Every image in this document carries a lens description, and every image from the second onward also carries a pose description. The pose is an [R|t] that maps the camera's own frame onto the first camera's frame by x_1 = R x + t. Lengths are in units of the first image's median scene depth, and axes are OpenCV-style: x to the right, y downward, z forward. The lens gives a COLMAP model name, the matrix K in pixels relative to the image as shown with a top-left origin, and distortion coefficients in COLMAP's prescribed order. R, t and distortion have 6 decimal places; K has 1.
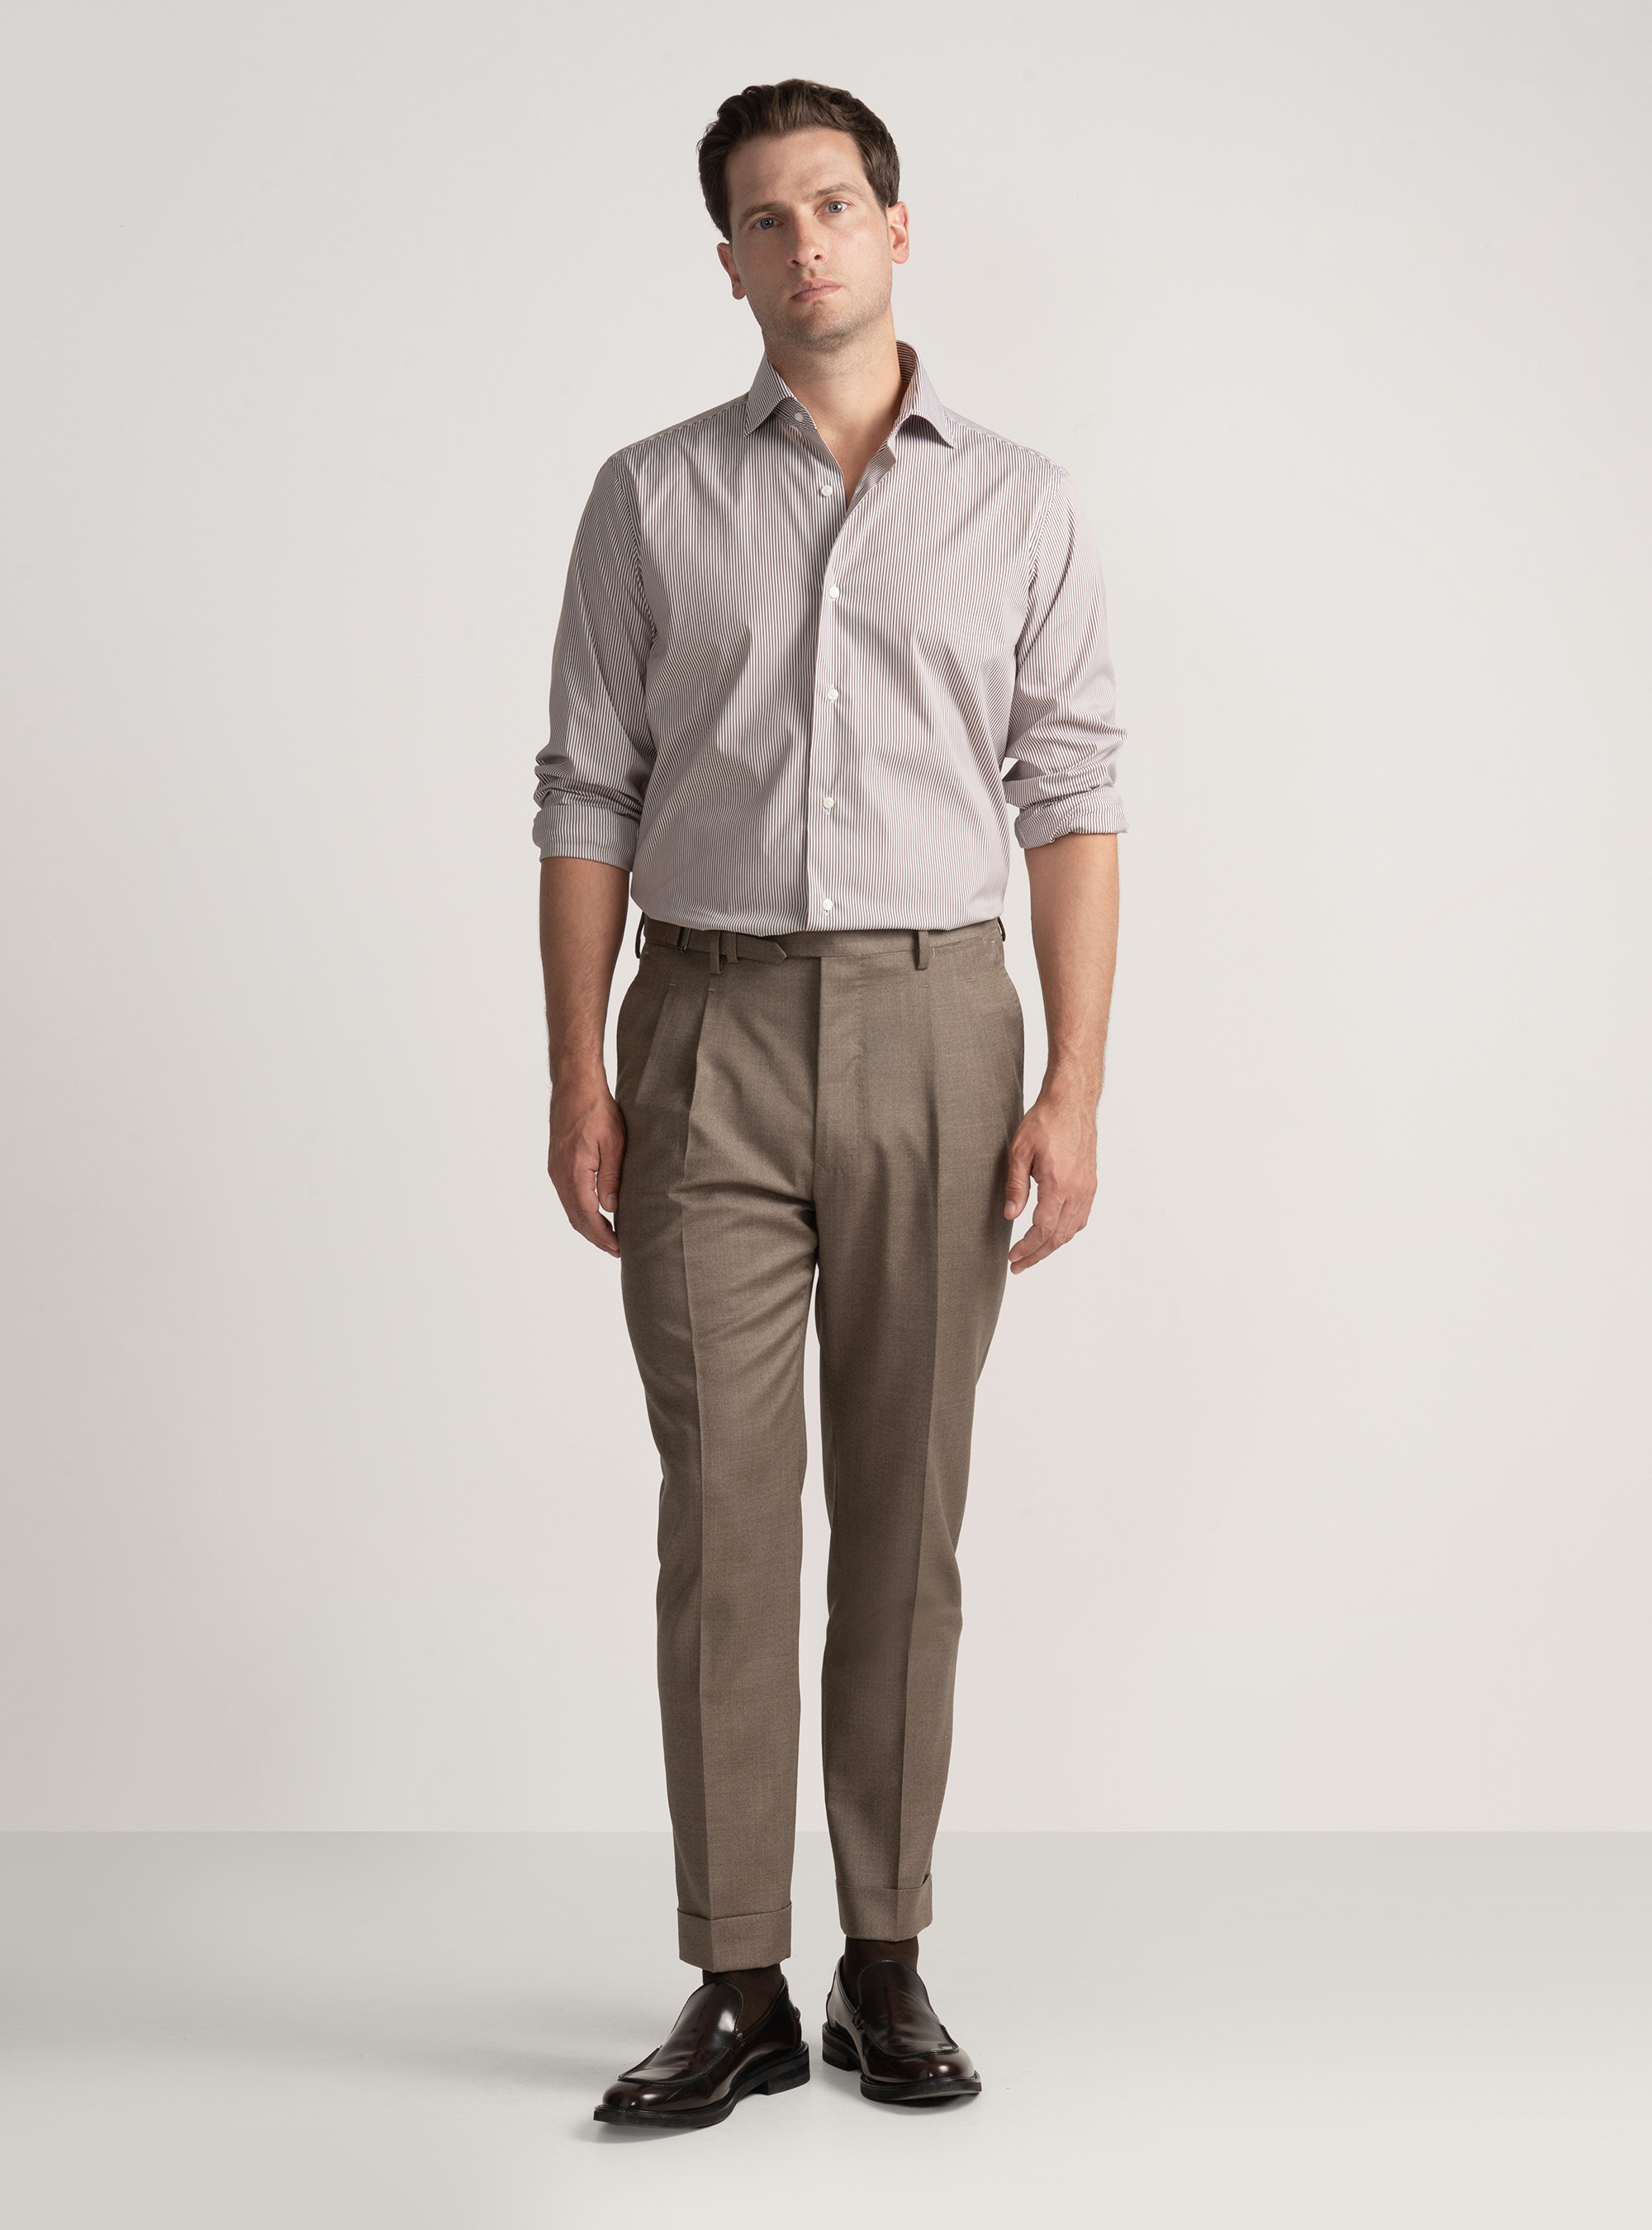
lens RADIAL K [[4779.7, 0, 826.0], [0, 4779.7, 1115.0], [0, 0, 1]] dist [-1.163849, 0.003953]
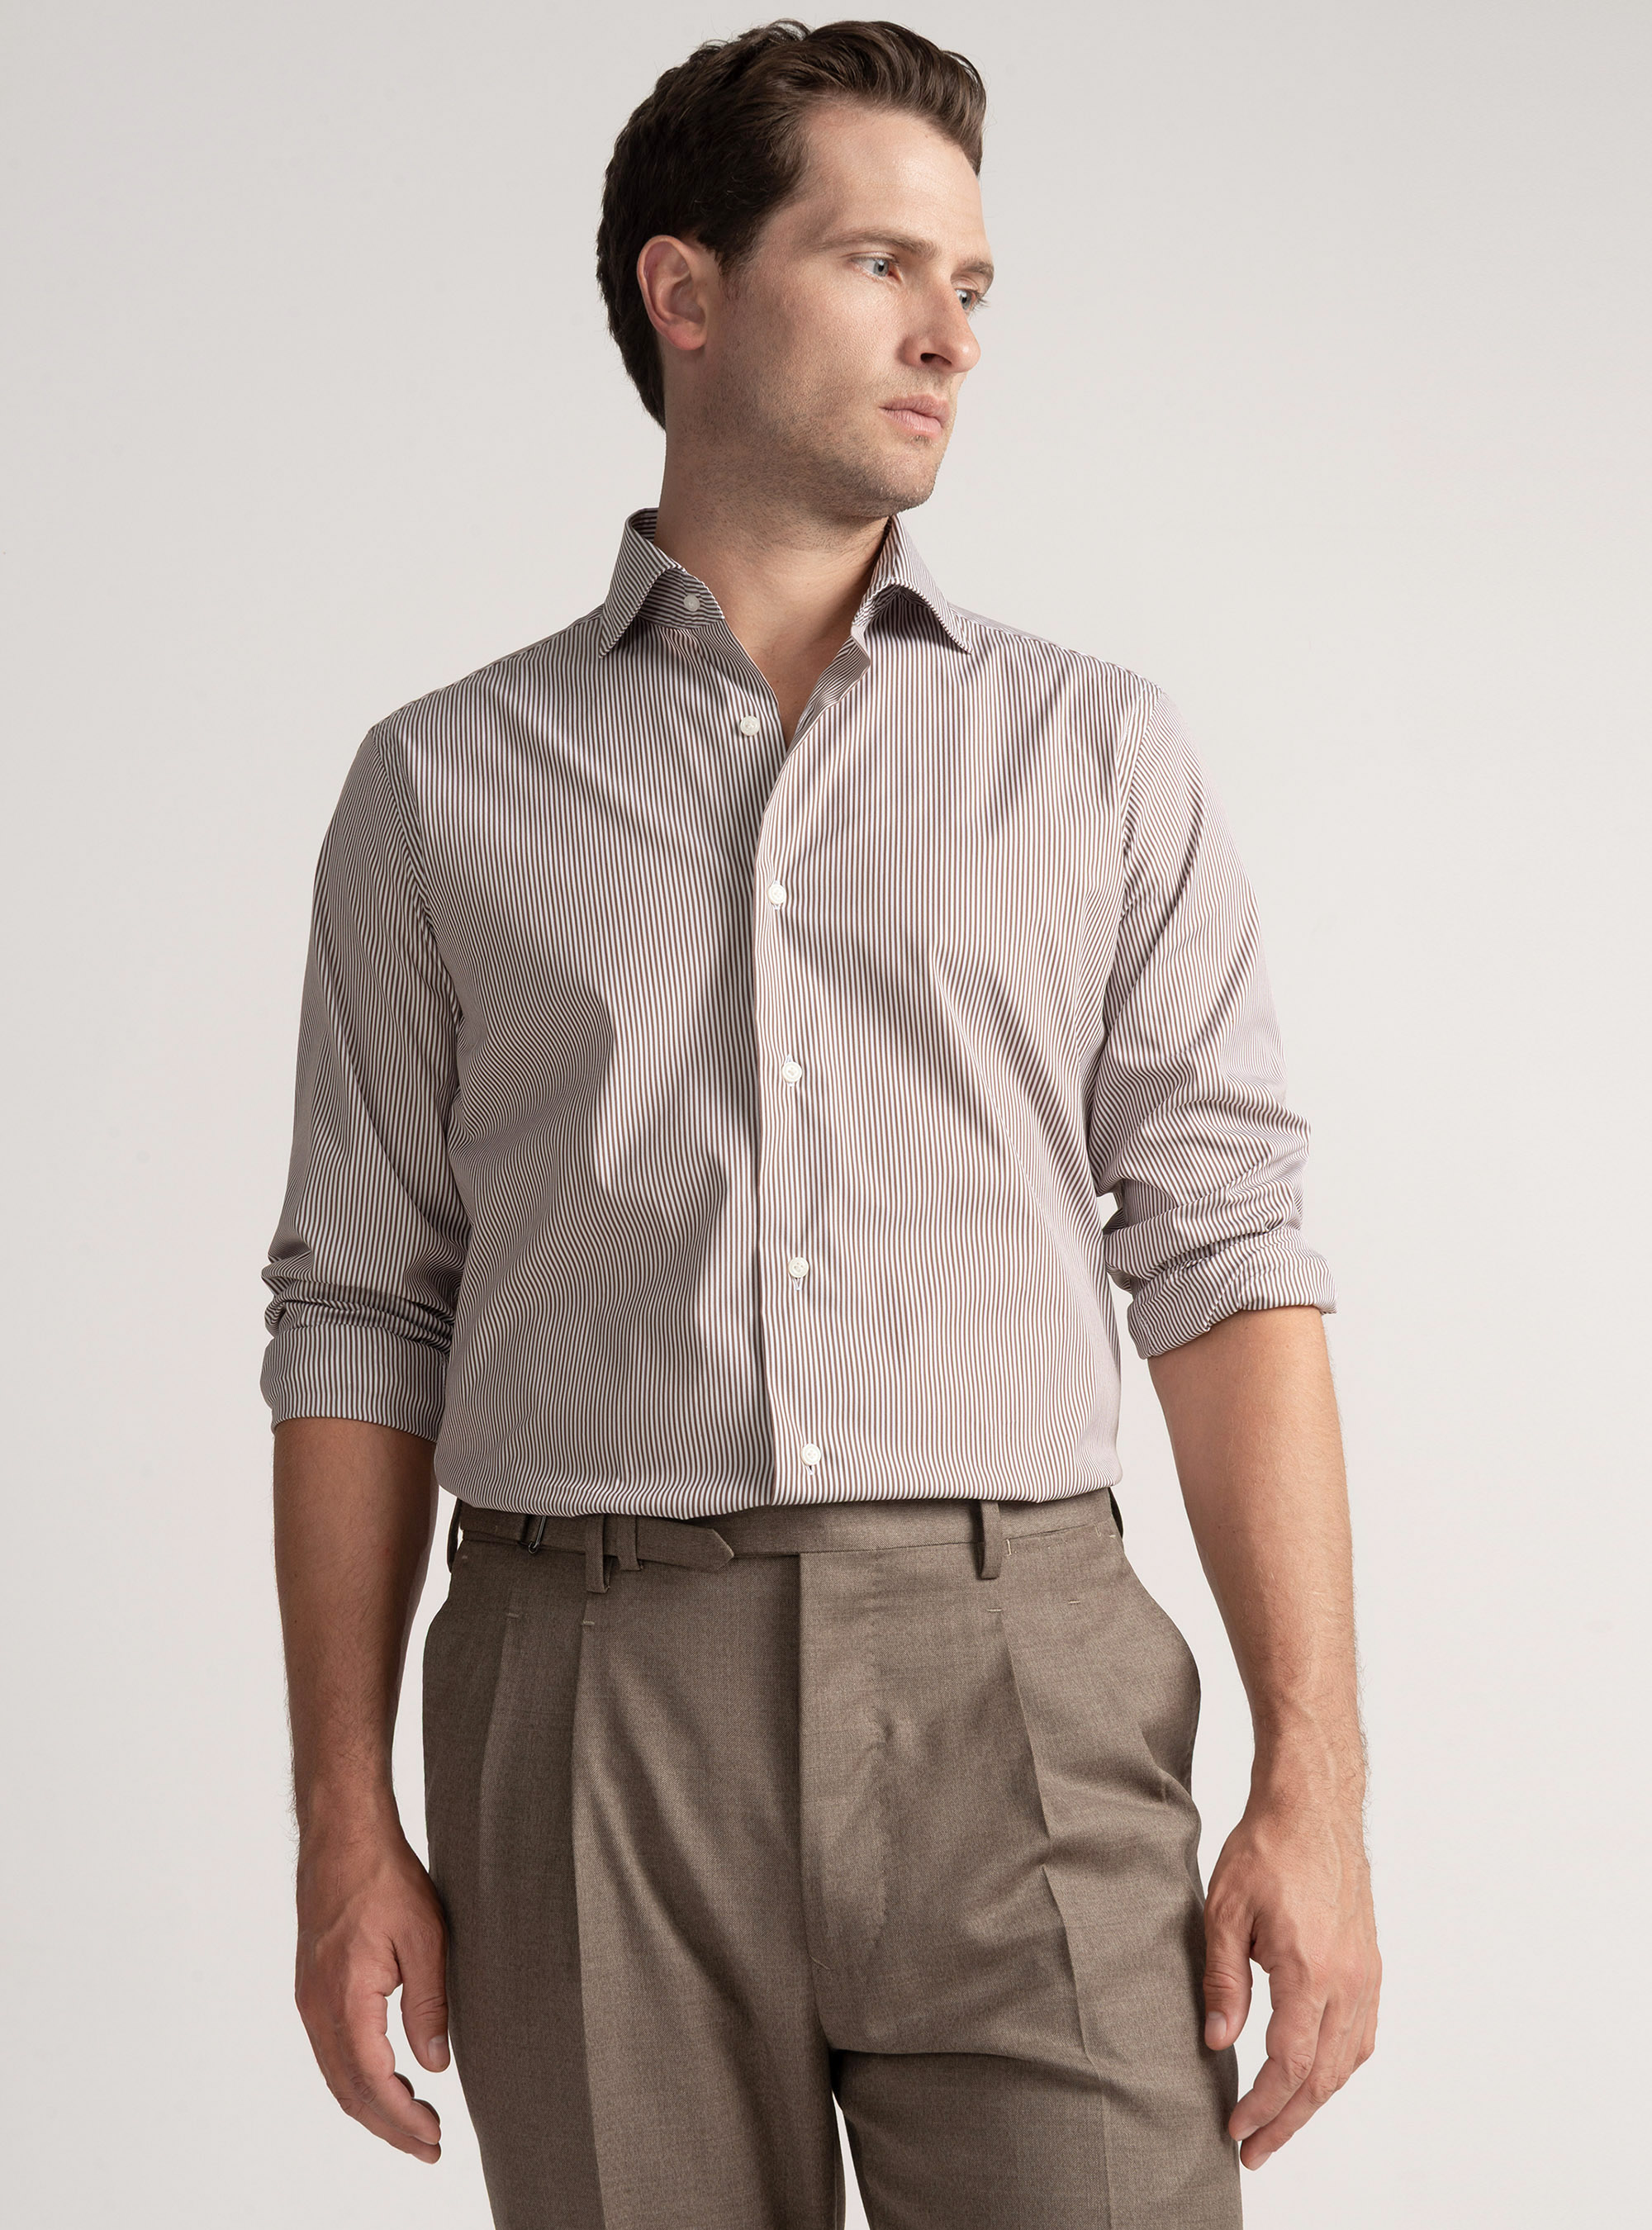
lens RADIAL K [[4565.2, 0, 826.0], [0, 4565.2, 1115.0], [0, 0, 1]] dist [0.027324, -3.227254]
pose [[0.997936, -0.055375, 0.032525, -0.011282], [0.059856, 0.985525, -0.158614, -0.001365], [-0.023271, 0.160233, 0.986805, 0.486507]]
